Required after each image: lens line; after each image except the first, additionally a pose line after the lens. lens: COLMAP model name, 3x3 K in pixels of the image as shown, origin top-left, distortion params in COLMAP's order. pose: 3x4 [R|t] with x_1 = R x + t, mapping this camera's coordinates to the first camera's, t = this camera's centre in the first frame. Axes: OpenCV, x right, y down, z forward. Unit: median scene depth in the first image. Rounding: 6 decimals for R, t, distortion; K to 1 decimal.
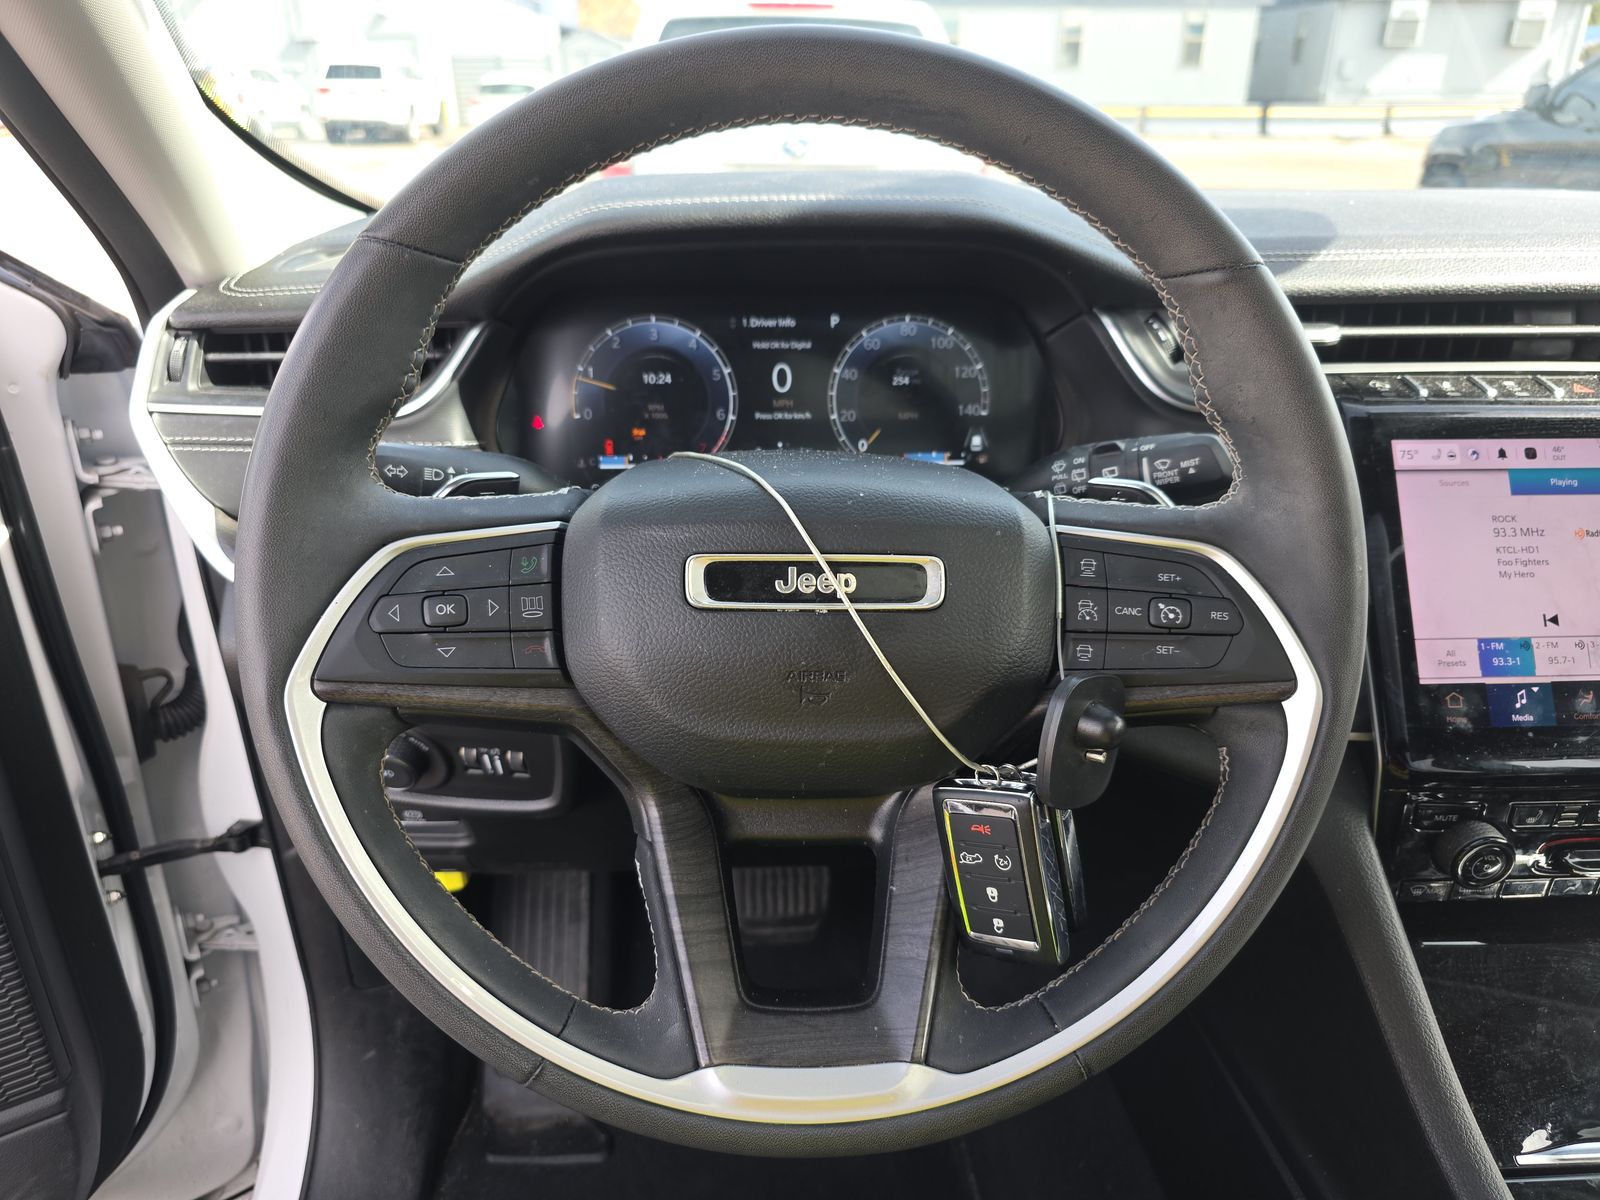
lens RADIAL K [[1054.6, 0, 800.0], [0, 1054.6, 600.0], [0, 0, 1]] dist [0.001925, 0.002772]
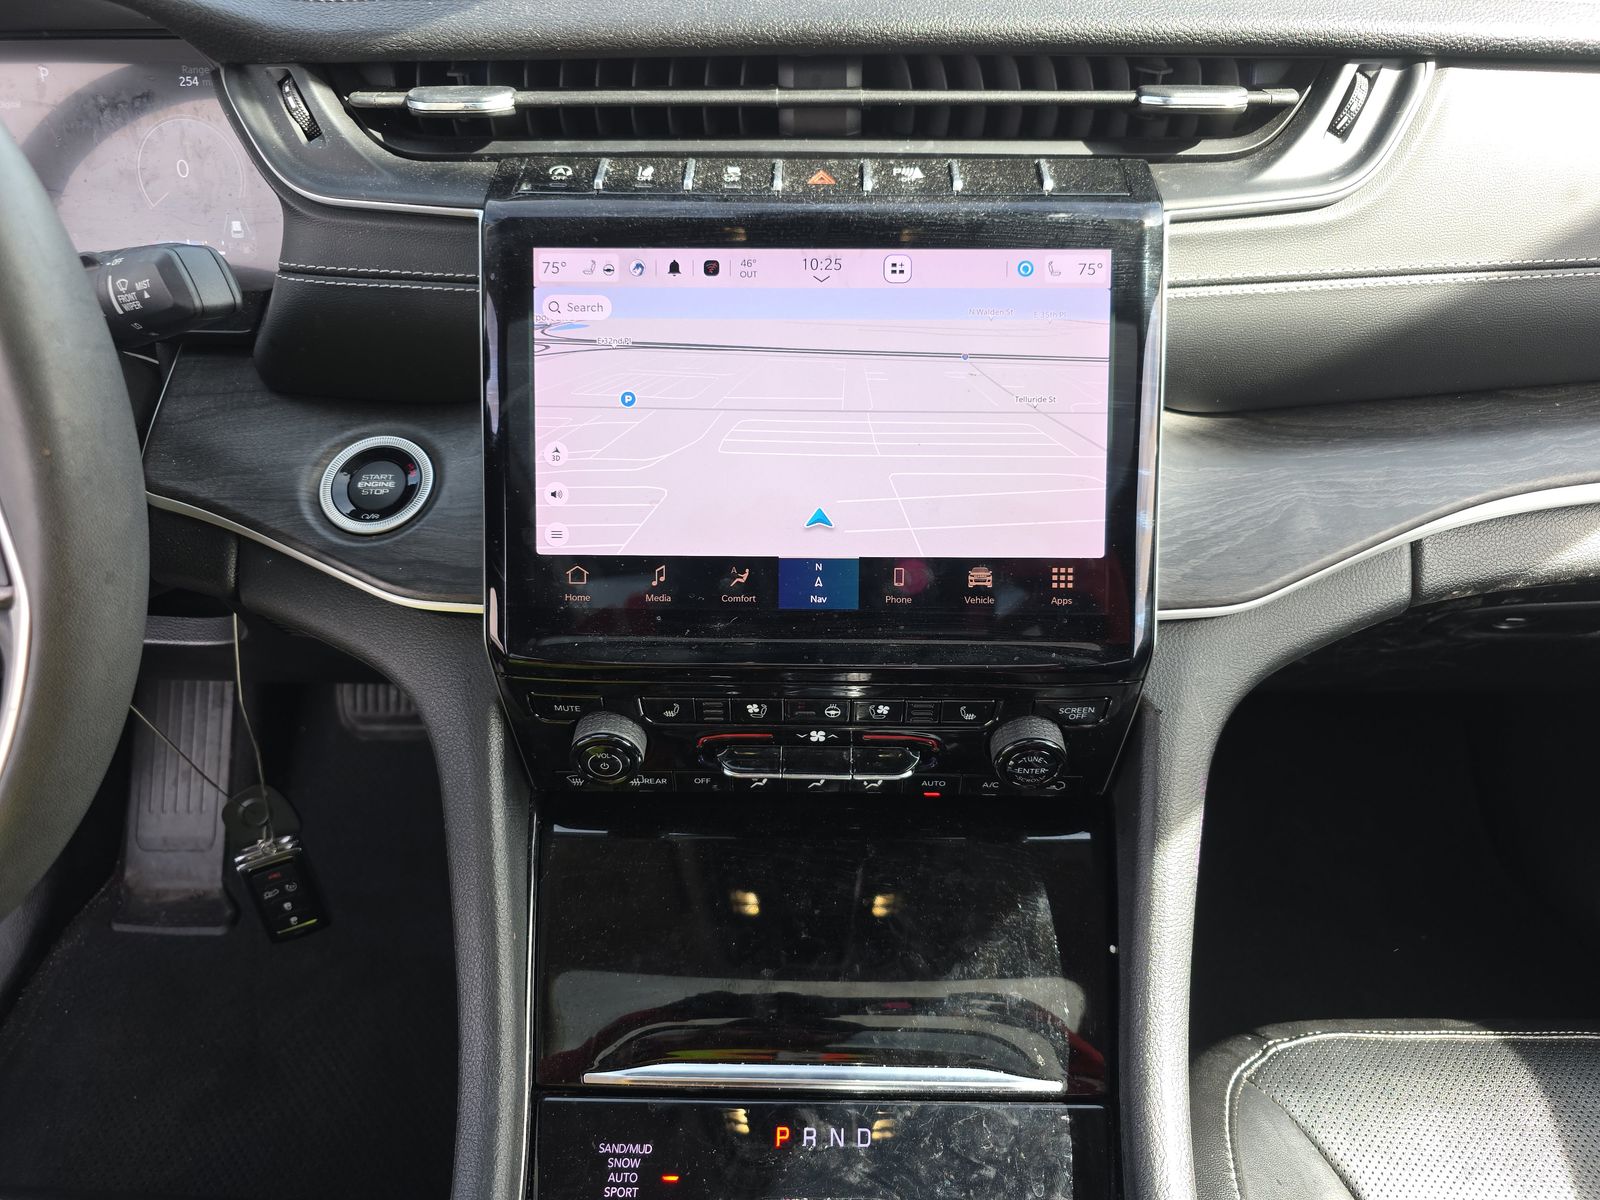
lens RADIAL K [[1074.9, 0, 797.1], [0, 1074.9, 577.1], [0, 0, 1]] dist [-0.005805, -0.002485]
pose [[0.998115, 0.032874, -0.051827, 0.678703], [-0.020983, 0.976348, 0.215184, -0.073548], [0.057676, -0.213691, 0.975197, 0.143364]]
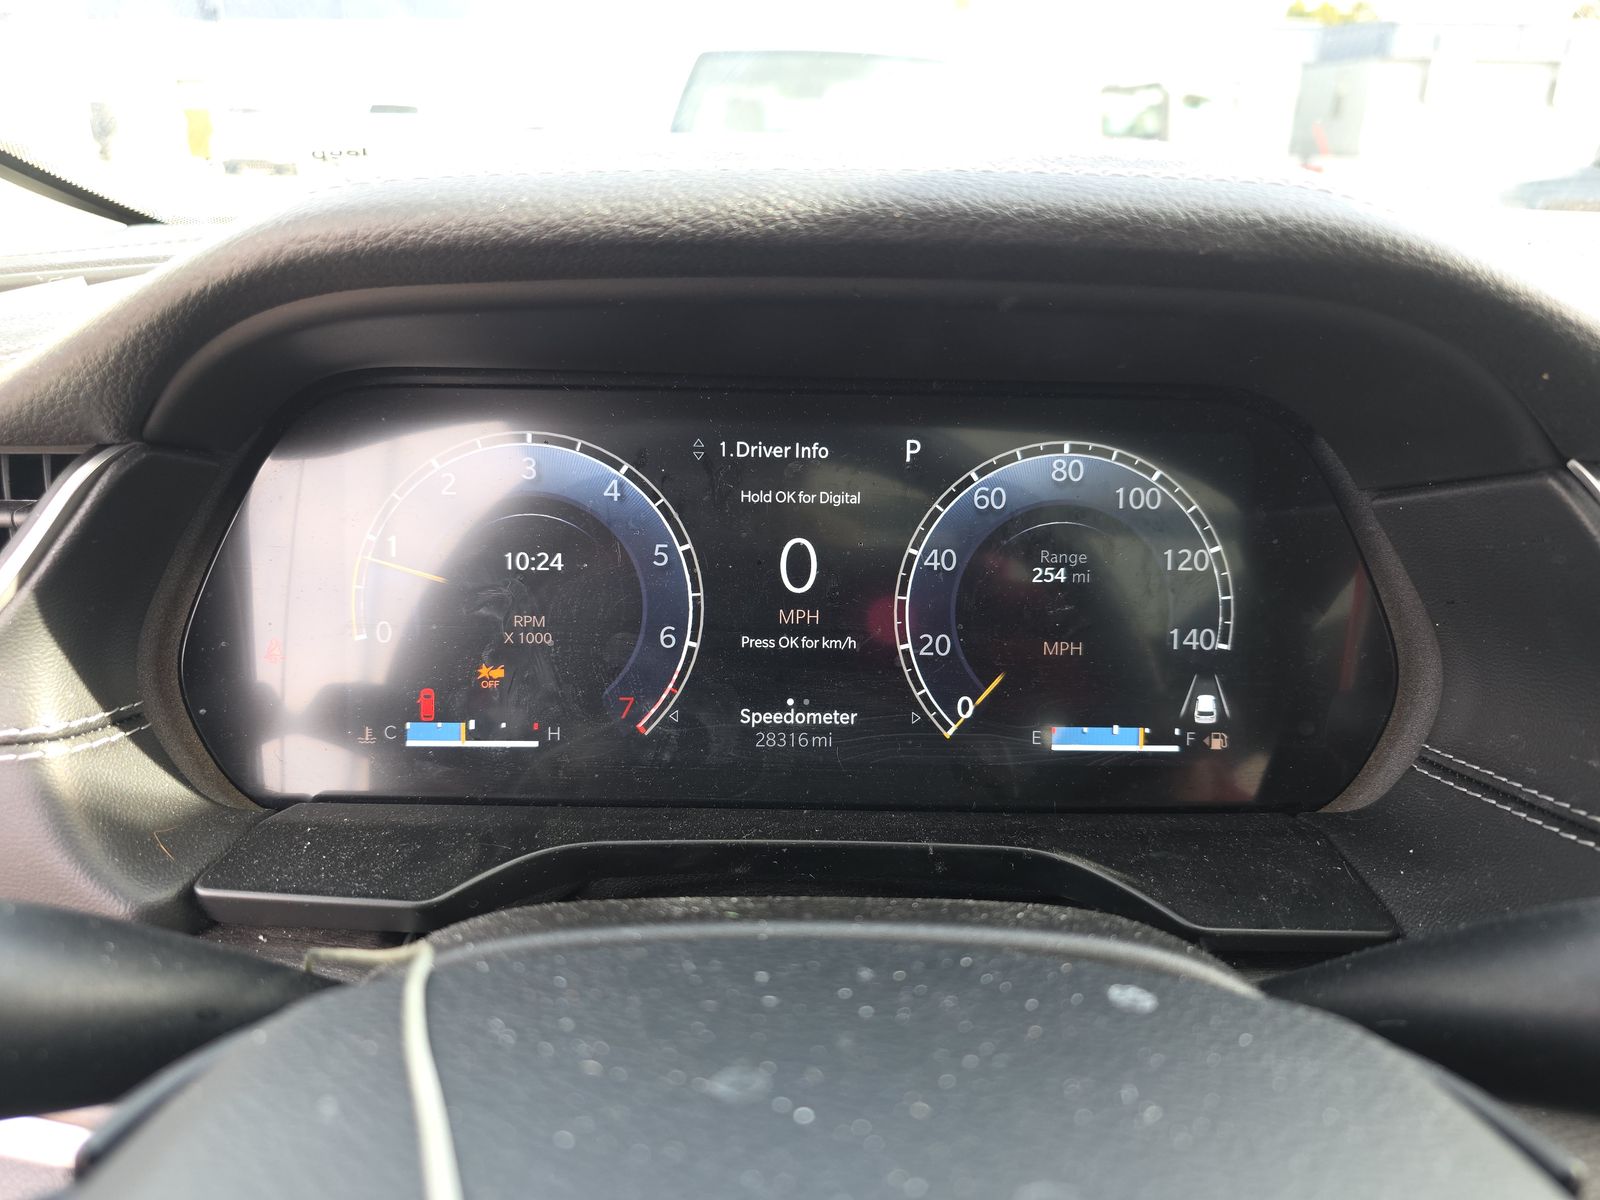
lens RADIAL K [[1074.9, 0, 797.1], [0, 1074.9, 577.1], [0, 0, 1]] dist [-0.005805, -0.002485]
pose [[0.998913, 0.030184, -0.035519, -0.000380], [-0.032233, 0.997761, -0.058600, -0.177199], [0.033671, 0.059681, 0.997649, 0.520374]]
